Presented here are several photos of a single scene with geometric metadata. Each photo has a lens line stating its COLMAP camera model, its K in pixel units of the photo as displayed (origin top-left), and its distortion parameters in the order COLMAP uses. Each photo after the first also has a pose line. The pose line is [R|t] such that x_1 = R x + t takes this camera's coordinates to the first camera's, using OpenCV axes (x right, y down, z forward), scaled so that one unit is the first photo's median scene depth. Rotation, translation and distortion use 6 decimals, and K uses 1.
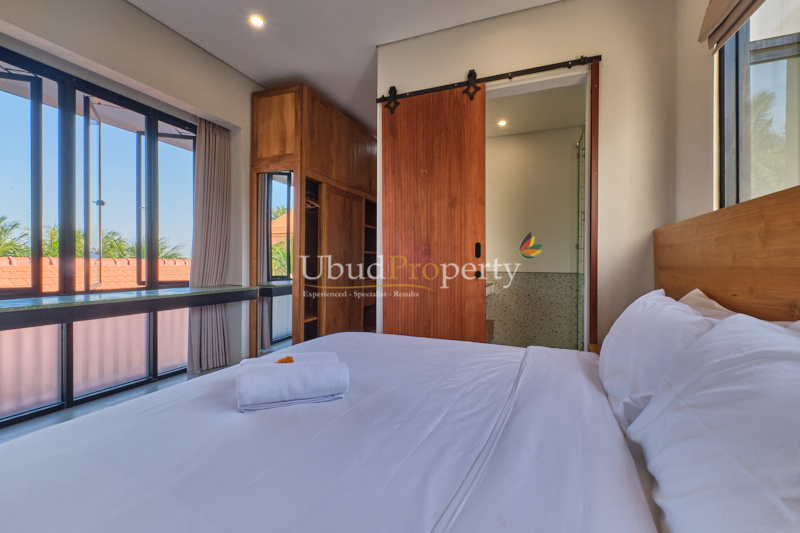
lens RADIAL K [[354.9, 0, 400.0], [0, 354.9, 266.5], [0, 0, 1]] dist [0.001772, 0.000211]
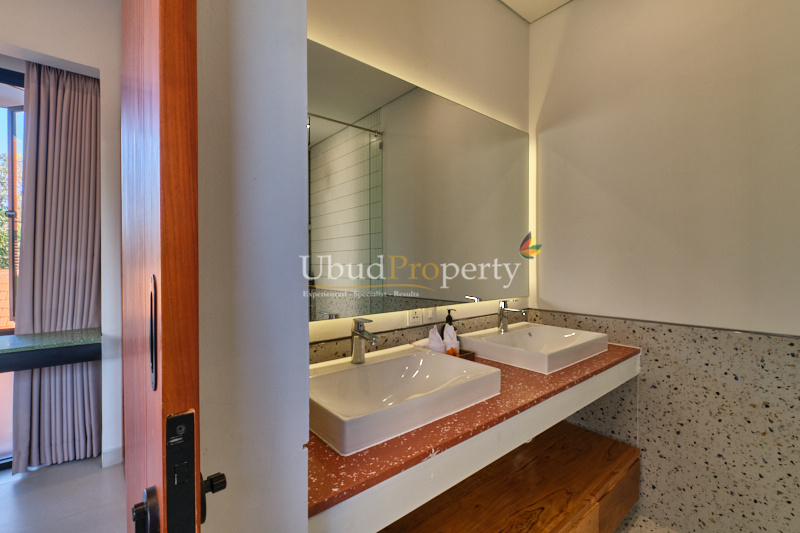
lens RADIAL K [[360.4, 0, 402.6], [0, 360.4, 261.8], [0, 0, 1]] dist [0.000084, 0.000643]
pose [[0.890290, -0.006469, -0.455347, 0.213863], [0.008056, 0.999966, 0.001544, -0.050453], [0.455322, -0.005043, 0.890313, 0.544006]]
